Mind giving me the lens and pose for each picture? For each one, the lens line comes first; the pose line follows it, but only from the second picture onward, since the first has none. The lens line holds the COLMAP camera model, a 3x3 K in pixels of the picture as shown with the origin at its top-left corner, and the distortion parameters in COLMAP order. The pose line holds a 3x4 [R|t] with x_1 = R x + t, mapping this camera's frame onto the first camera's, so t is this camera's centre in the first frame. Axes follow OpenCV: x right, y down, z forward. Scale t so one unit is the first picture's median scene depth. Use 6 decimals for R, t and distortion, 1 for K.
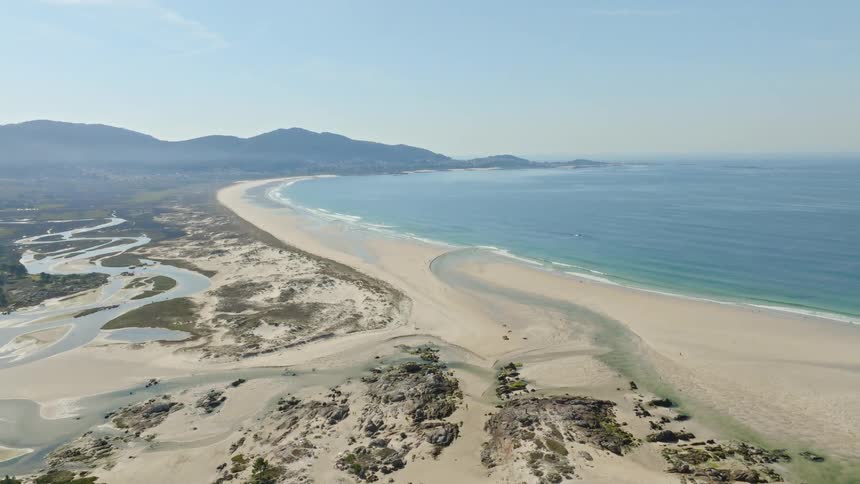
lens RADIAL K [[638.0, 0, 432.5], [0, 638.0, 239.4], [0, 0, 1]] dist [-0.002085, 0.001430]
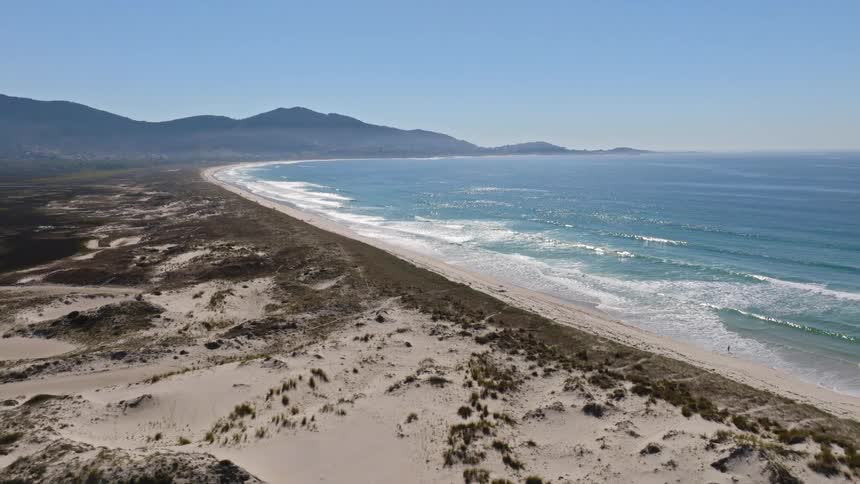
lens RADIAL K [[638.0, 0, 432.5], [0, 638.0, 239.4], [0, 0, 1]] dist [-0.002085, 0.001430]
pose [[0.999871, 0.003922, 0.015585, -0.097006], [-0.003971, 0.999987, 0.003153, -0.006190], [-0.015573, -0.003215, 0.999874, 0.298161]]
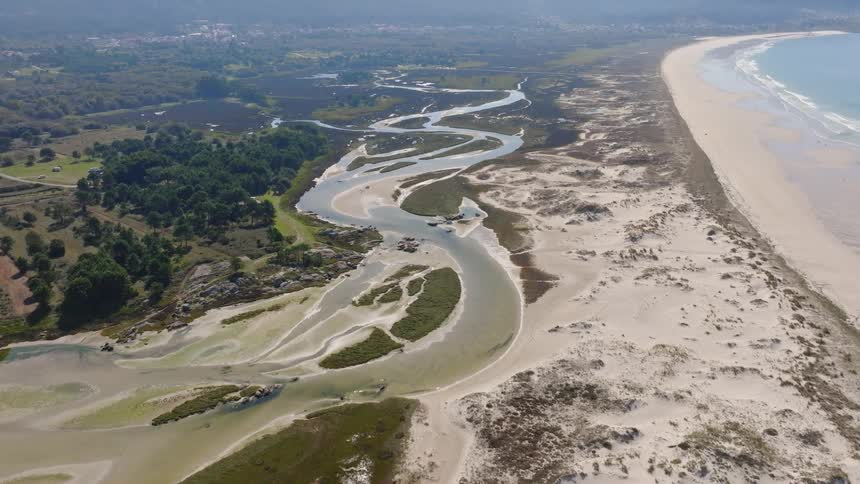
lens RADIAL K [[638.0, 0, 432.5], [0, 638.0, 239.4], [0, 0, 1]] dist [-0.002085, 0.001430]
pose [[0.770841, 0.228926, -0.594472, -0.038330], [-0.089237, 0.962800, 0.255054, -0.026081], [0.630747, -0.143556, 0.762594, 0.167858]]
